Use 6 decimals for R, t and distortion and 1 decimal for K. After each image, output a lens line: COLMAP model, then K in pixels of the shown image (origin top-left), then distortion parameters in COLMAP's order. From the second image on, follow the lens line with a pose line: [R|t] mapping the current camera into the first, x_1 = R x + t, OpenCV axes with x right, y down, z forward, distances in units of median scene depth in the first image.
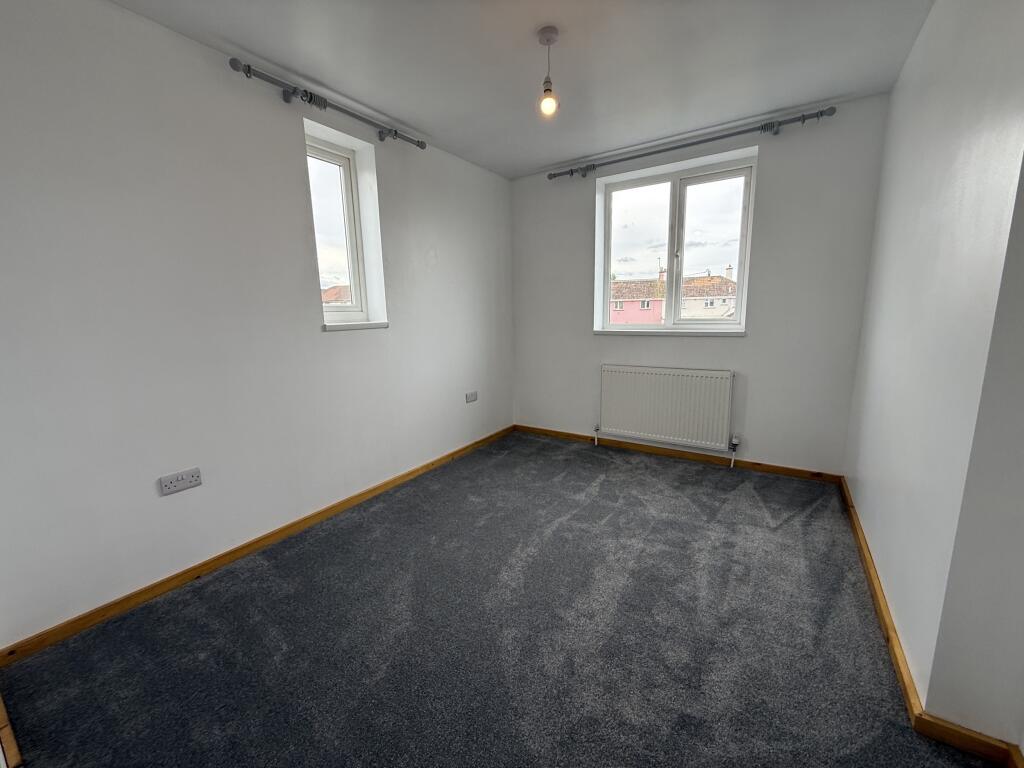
lens RADIAL K [[409.2, 0, 509.2], [0, 409.2, 382.8], [0, 0, 1]] dist [-0.000189, -0.000025]
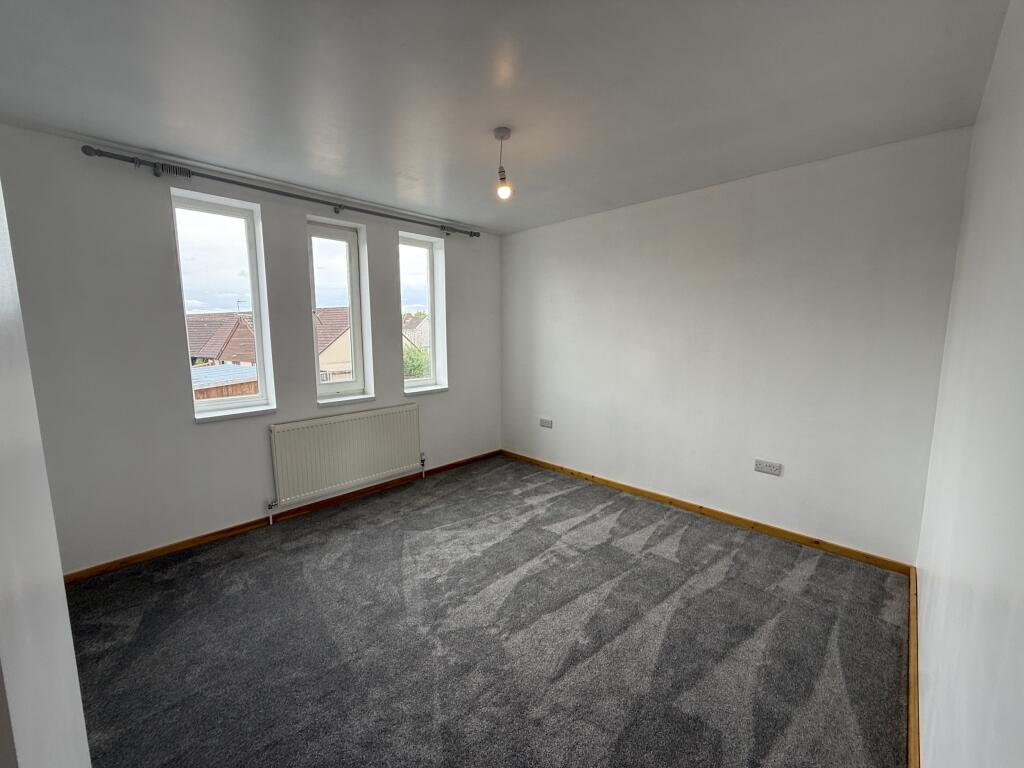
lens RADIAL K [[409.2, 0, 509.2], [0, 409.2, 382.8], [0, 0, 1]] dist [-0.000189, -0.000025]
pose [[0.189612, -0.095575, 0.977196, -0.596985], [0.186950, 0.980558, 0.059628, -0.107063], [-0.963897, 0.171381, 0.203793, 0.450056]]
